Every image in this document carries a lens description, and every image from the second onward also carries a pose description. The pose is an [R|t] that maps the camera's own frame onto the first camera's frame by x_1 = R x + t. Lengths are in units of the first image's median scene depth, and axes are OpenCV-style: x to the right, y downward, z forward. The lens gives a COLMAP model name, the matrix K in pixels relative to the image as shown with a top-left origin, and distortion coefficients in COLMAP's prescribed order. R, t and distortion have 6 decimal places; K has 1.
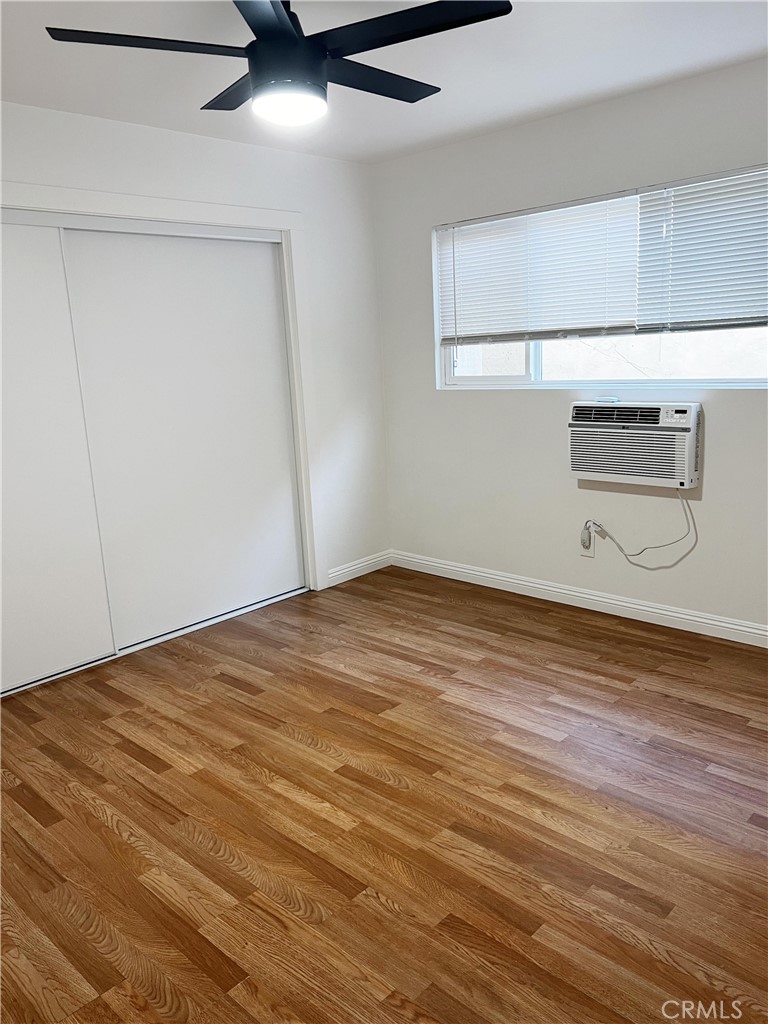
lens RADIAL K [[763.9, 0, 383.1], [0, 763.9, 515.3], [0, 0, 1]] dist [0.043048, -0.064189]
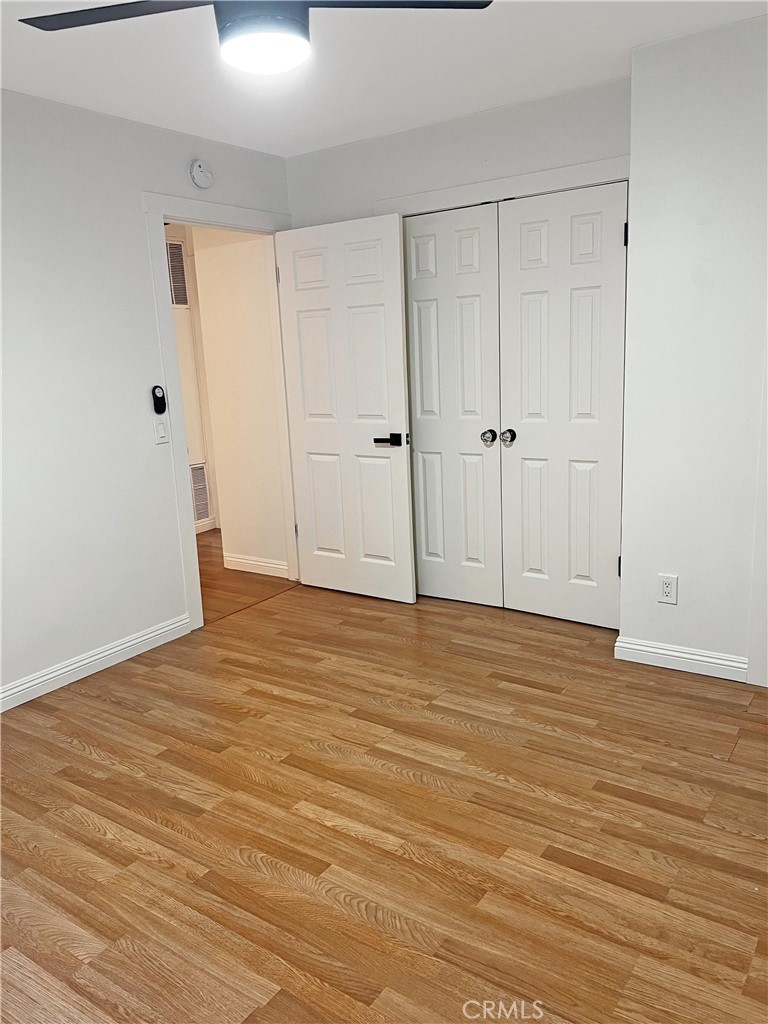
lens RADIAL K [[763.9, 0, 383.1], [0, 763.9, 515.3], [0, 0, 1]] dist [0.043048, -0.064189]
pose [[-0.982966, 0.128778, -0.131127, -0.065961], [0.061260, 0.902241, 0.426859, -0.379367], [0.173278, 0.411555, -0.894761, 1.755345]]
